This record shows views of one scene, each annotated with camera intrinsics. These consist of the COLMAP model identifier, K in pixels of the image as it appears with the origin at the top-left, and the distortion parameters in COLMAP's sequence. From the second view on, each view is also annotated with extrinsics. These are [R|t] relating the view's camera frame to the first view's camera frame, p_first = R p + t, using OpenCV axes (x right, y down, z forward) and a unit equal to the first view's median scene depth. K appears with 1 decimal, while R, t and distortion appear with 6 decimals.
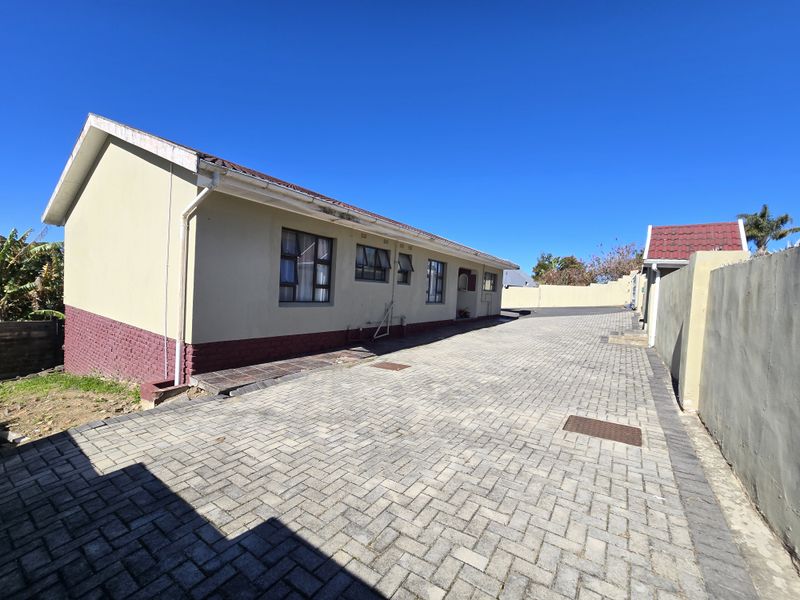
lens RADIAL K [[326.9, 0, 400.0], [0, 326.9, 300.0], [0, 0, 1]] dist [-0.007243, 0.000599]
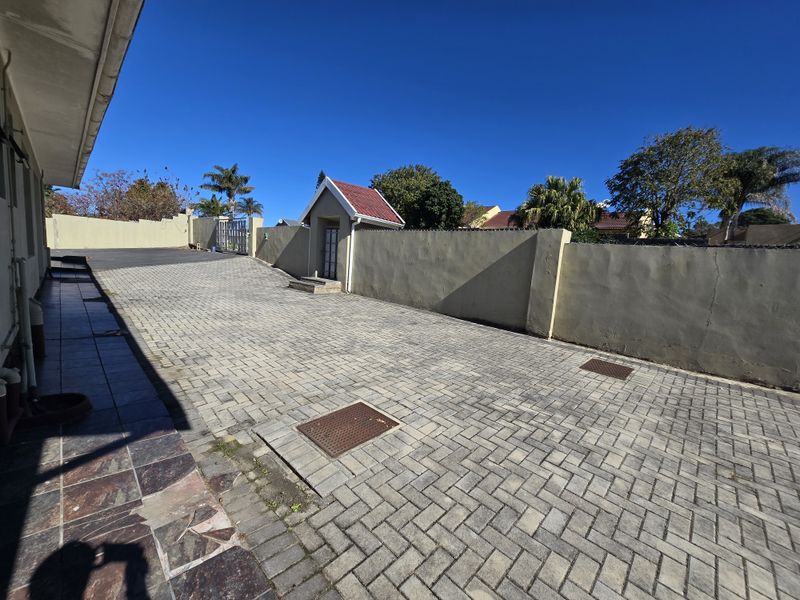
lens RADIAL K [[326.9, 0, 400.0], [0, 326.9, 300.0], [0, 0, 1]] dist [-0.007243, 0.000599]
pose [[0.181530, -0.157417, 0.970704, -0.462433], [-0.031258, 0.985682, 0.165692, -0.036307], [-0.982889, -0.060421, 0.174010, 0.999867]]
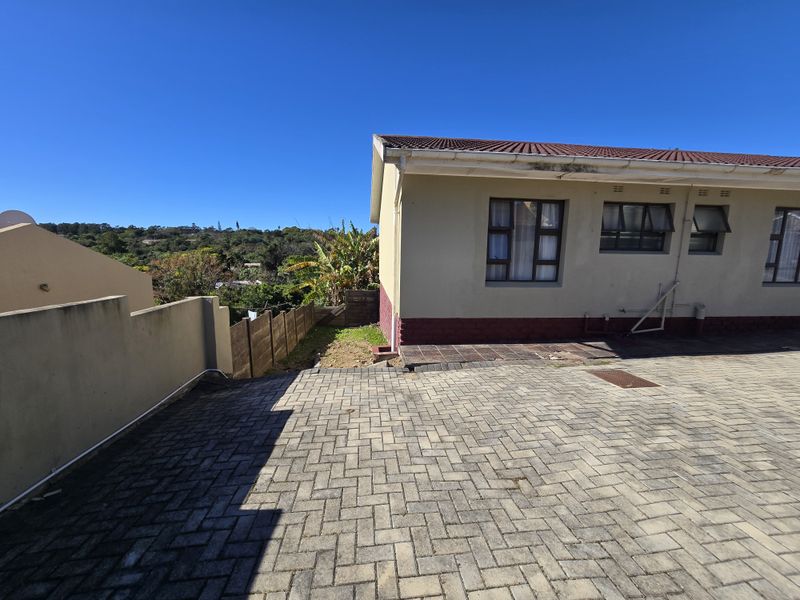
lens RADIAL K [[326.9, 0, 400.0], [0, 326.9, 300.0], [0, 0, 1]] dist [-0.007243, 0.000599]
pose [[0.647784, 0.059522, -0.759496, 0.205204], [-0.000649, 0.996986, 0.077581, -0.014406], [0.761824, -0.049763, 0.645870, 0.251155]]
